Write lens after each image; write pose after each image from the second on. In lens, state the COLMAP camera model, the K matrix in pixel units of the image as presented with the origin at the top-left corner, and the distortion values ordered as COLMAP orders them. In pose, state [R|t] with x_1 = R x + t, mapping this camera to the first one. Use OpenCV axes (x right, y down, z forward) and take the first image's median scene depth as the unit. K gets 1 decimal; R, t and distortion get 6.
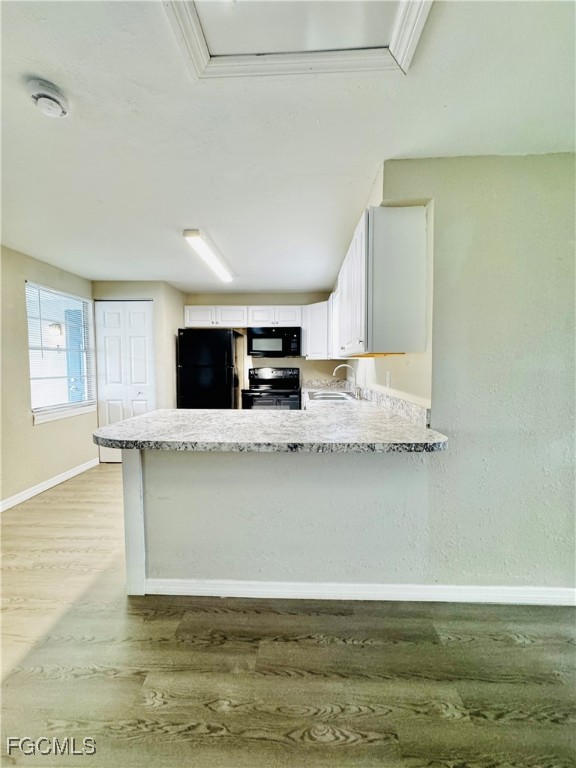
lens RADIAL K [[309.2, 0, 288.7], [0, 309.2, 383.7], [0, 0, 1]] dist [-0.001522, 0.000393]
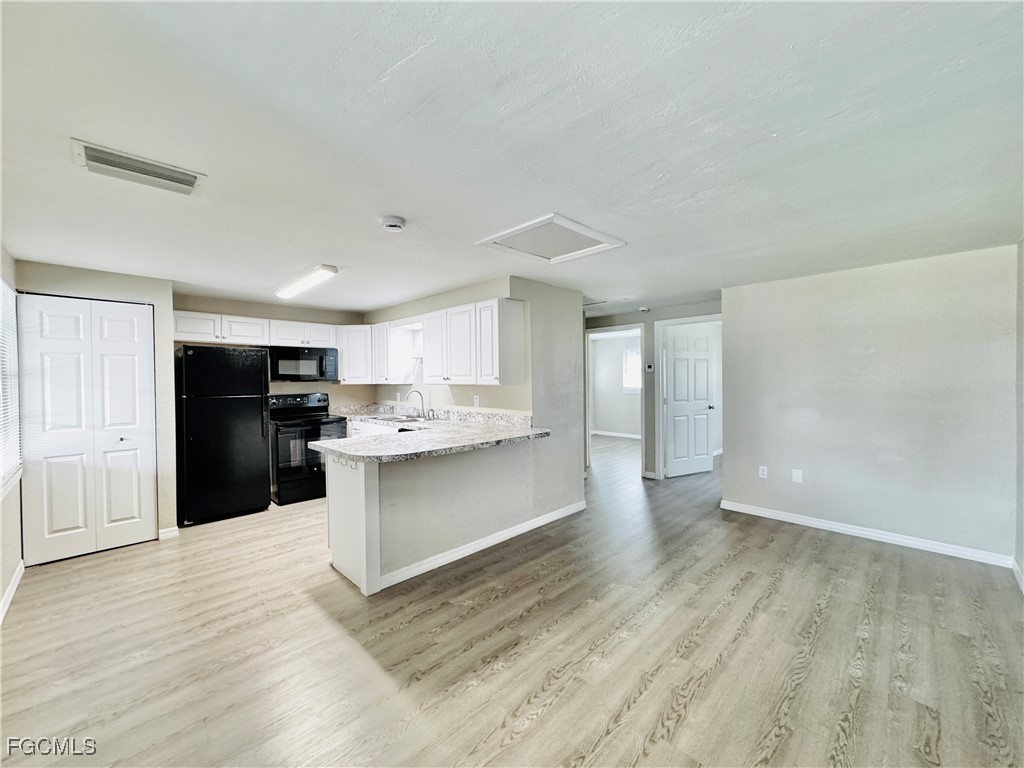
lens RADIAL K [[409.0, 0, 510.6], [0, 409.0, 385.6], [0, 0, 1]] dist [-0.000617, 0.000371]
pose [[0.680182, -0.018473, 0.732811, -1.270330], [0.054355, 0.998201, -0.025288, -0.040625], [-0.731026, 0.057032, 0.679962, -0.490100]]
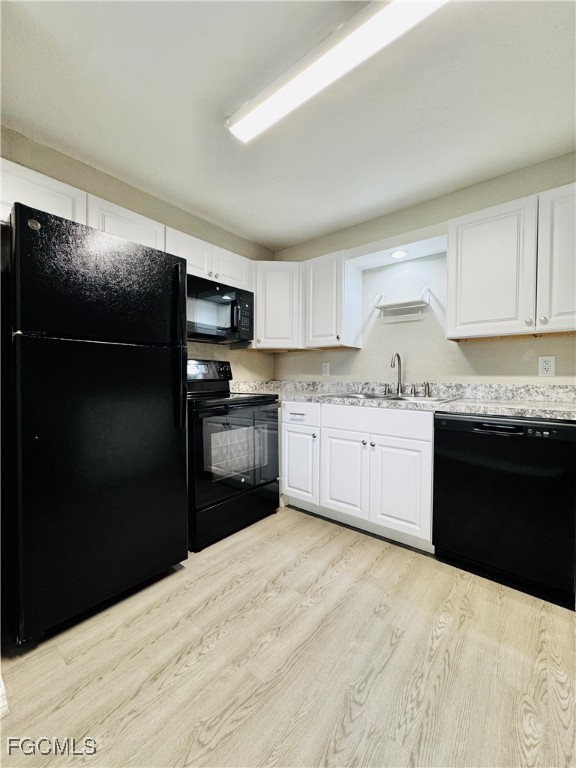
lens RADIAL K [[309.2, 0, 288.7], [0, 309.2, 383.7], [0, 0, 1]] dist [-0.001522, 0.000393]
pose [[0.599314, -0.018039, 0.800311, -1.033012], [0.045667, 0.998888, -0.011682, 0.013512], [-0.799211, 0.043549, 0.599471, 1.483097]]
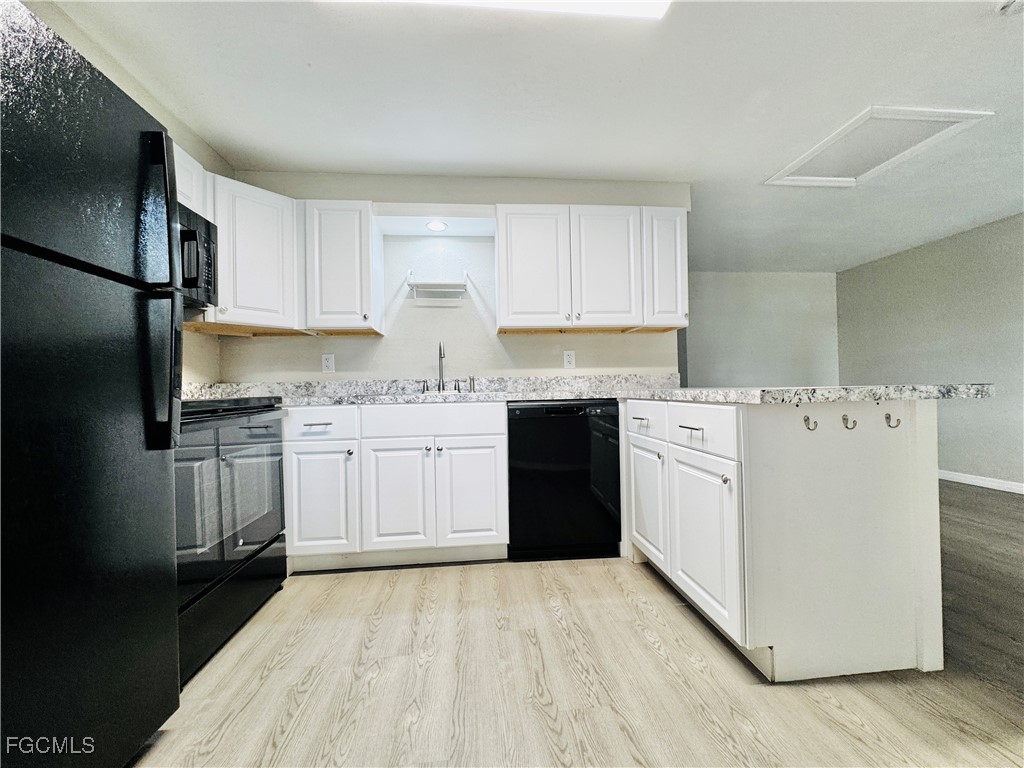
lens RADIAL K [[410.6, 0, 514.7], [0, 410.6, 385.5], [0, 0, 1]] dist [-0.001070, -0.000192]
pose [[-0.141684, 0.013986, 0.989813, -1.195544], [0.083449, 0.996510, -0.002136, 0.071849], [-0.986388, 0.082297, -0.142357, 1.876093]]
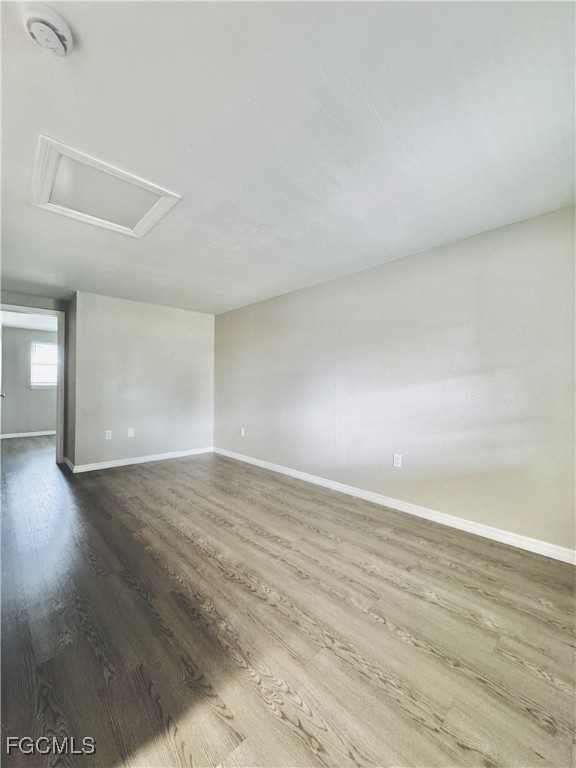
lens RADIAL K [[308.1, 0, 288.9], [0, 308.1, 383.1], [0, 0, 1]] dist [-0.002112, 0.000406]
pose [[-0.719562, 0.001693, 0.694427, -1.265562], [0.037612, 0.998624, 0.036540, 0.034179], [-0.693409, 0.052411, -0.718635, 0.821418]]
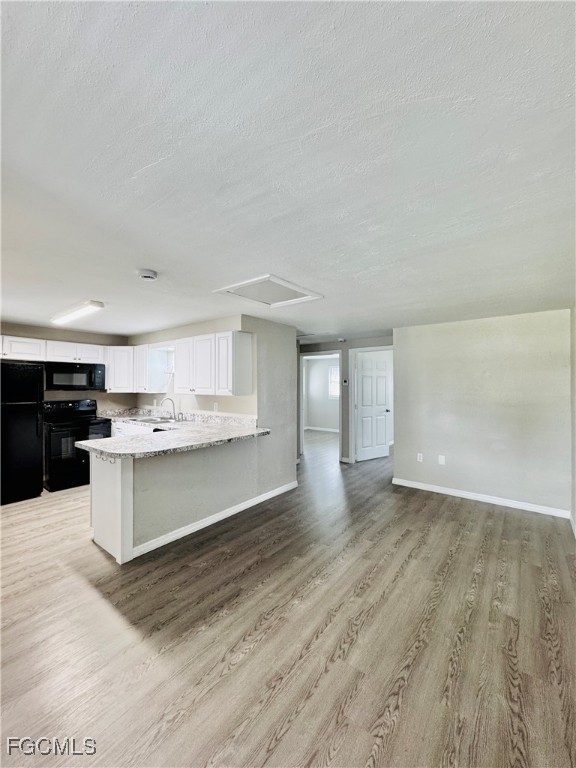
lens RADIAL K [[308.0, 0, 288.0], [0, 308.0, 384.0], [0, 0, 1]] dist [-0.001070, -0.000192]
pose [[0.581513, 0.005239, 0.813520, -1.259120], [0.048550, 0.997974, -0.041131, -0.076370], [-0.812087, 0.063415, 0.580080, -0.552079]]
